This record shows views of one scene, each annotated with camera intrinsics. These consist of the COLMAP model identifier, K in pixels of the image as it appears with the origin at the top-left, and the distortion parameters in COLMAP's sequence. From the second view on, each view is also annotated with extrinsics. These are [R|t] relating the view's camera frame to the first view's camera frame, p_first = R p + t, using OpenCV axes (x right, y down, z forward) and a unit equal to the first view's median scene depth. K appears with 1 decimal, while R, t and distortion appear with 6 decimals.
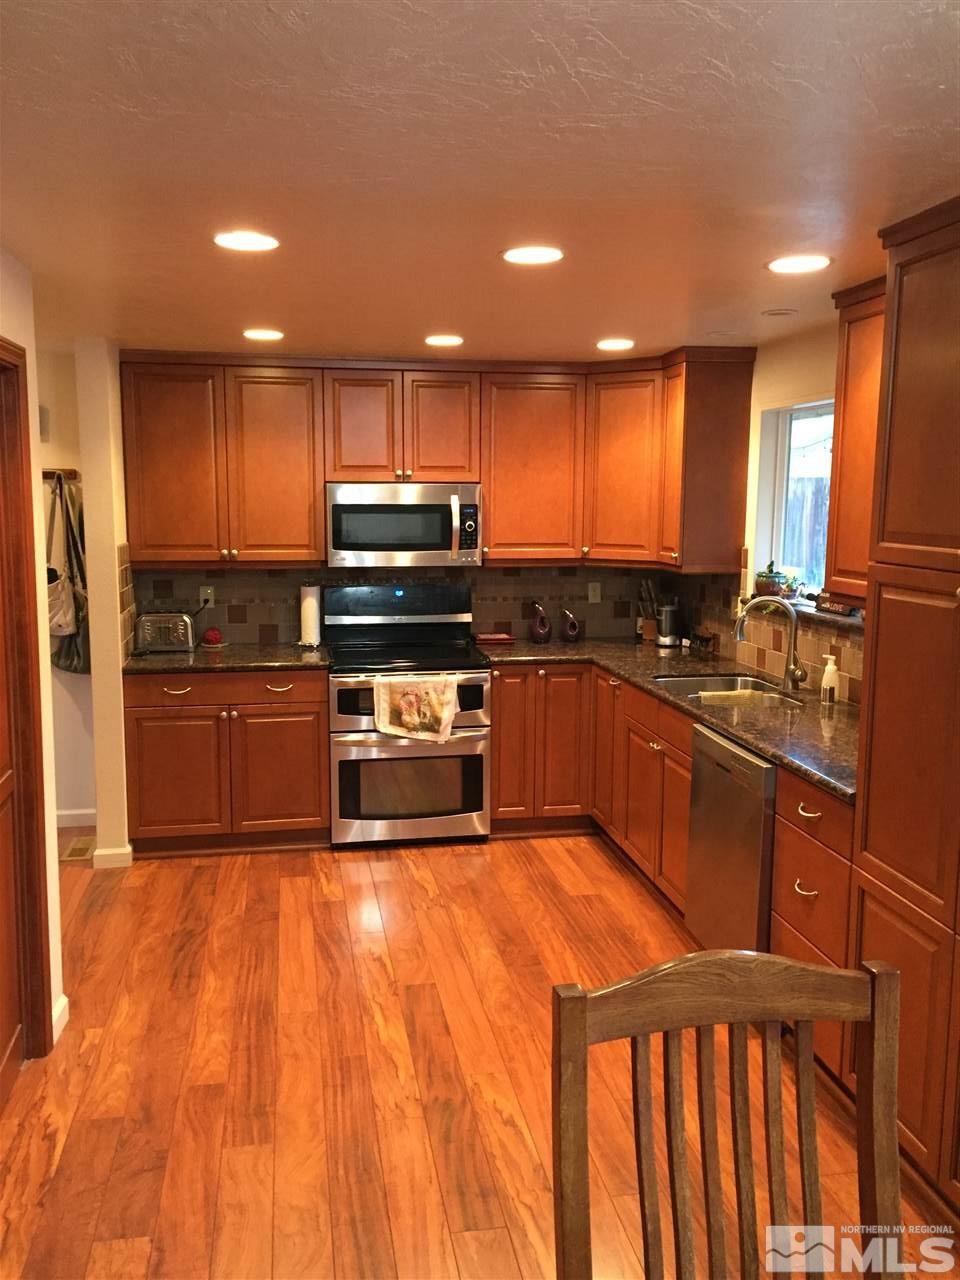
lens RADIAL K [[1114.6, 0, 480.0], [0, 1114.6, 640.0], [0, 0, 1]] dist [0.002258, 0.003962]
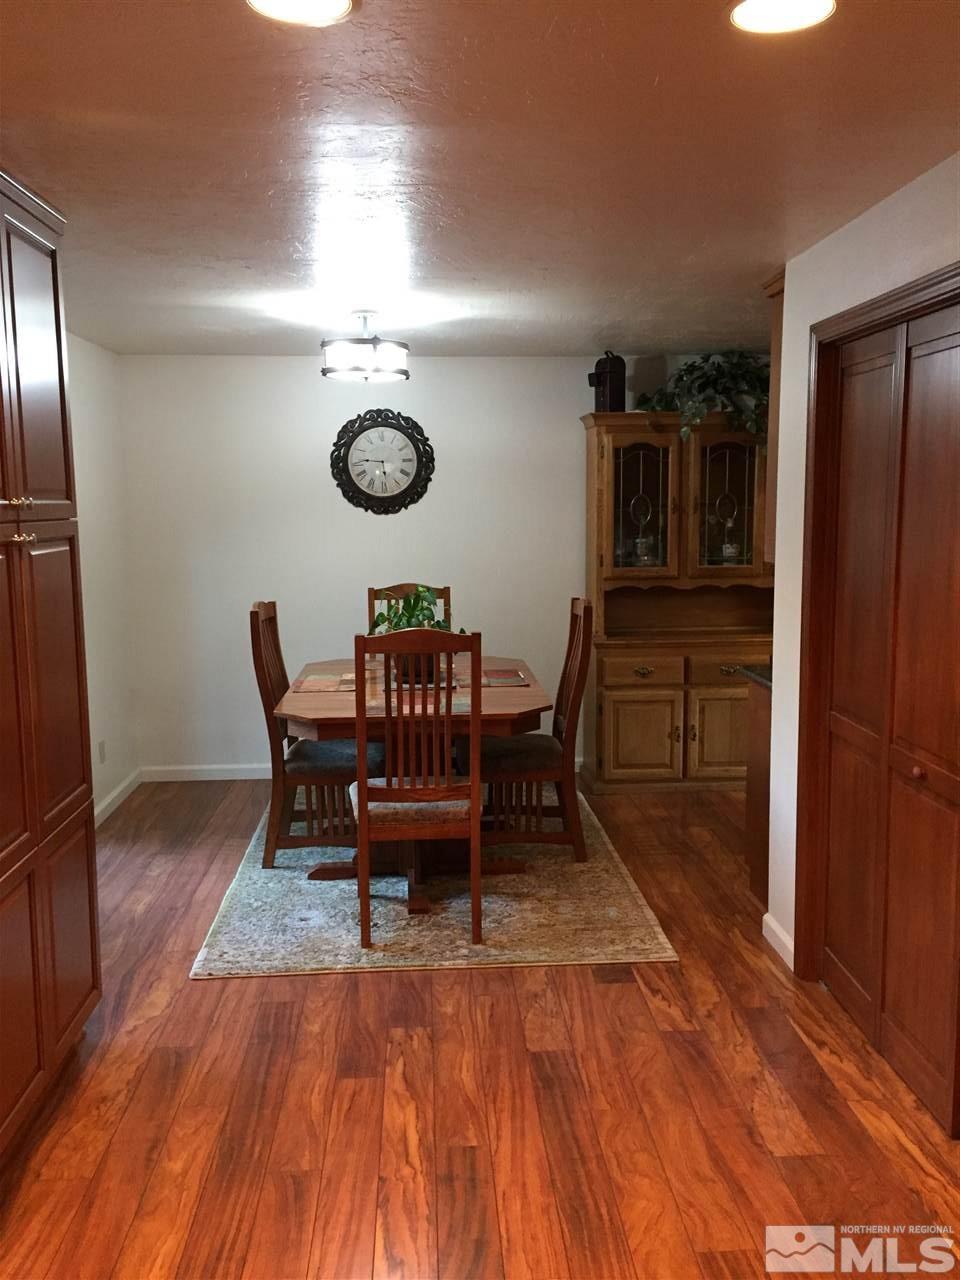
lens RADIAL K [[1114.6, 0, 480.0], [0, 1114.6, 640.0], [0, 0, 1]] dist [0.002258, 0.003962]
pose [[-0.993209, -0.012751, 0.115647, -0.092583], [0.018356, 0.964356, 0.263971, -0.147338], [-0.114890, 0.264301, -0.957573, 1.305272]]
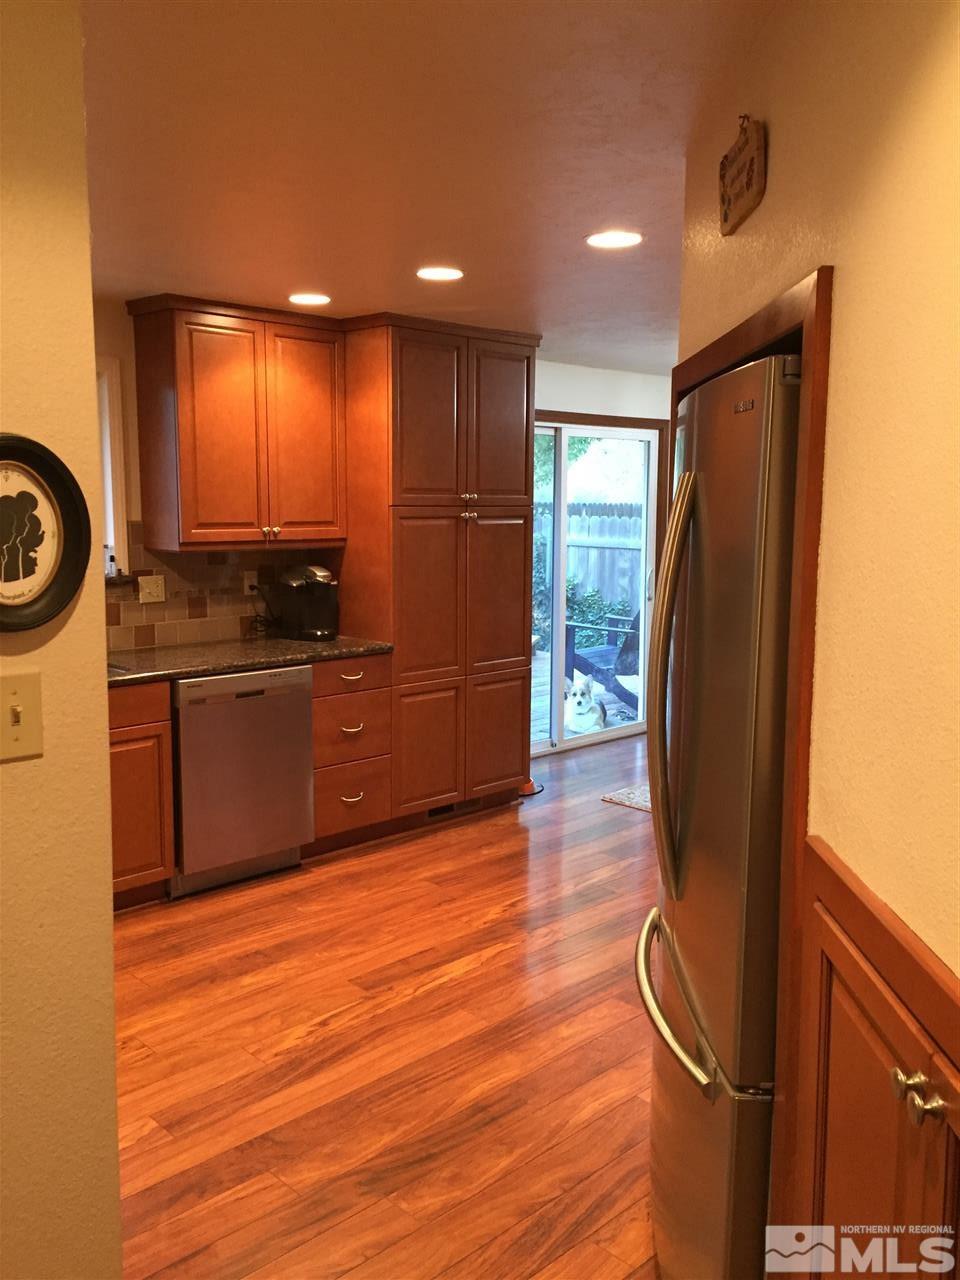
lens RADIAL K [[1114.6, 0, 480.0], [0, 1114.6, 640.0], [0, 0, 1]] dist [0.002258, 0.003962]
pose [[-0.573927, -0.121599, 0.809828, -0.865479], [0.099093, 0.971335, 0.216077, -0.172236], [-0.812889, 0.204261, -0.545426, 1.412298]]
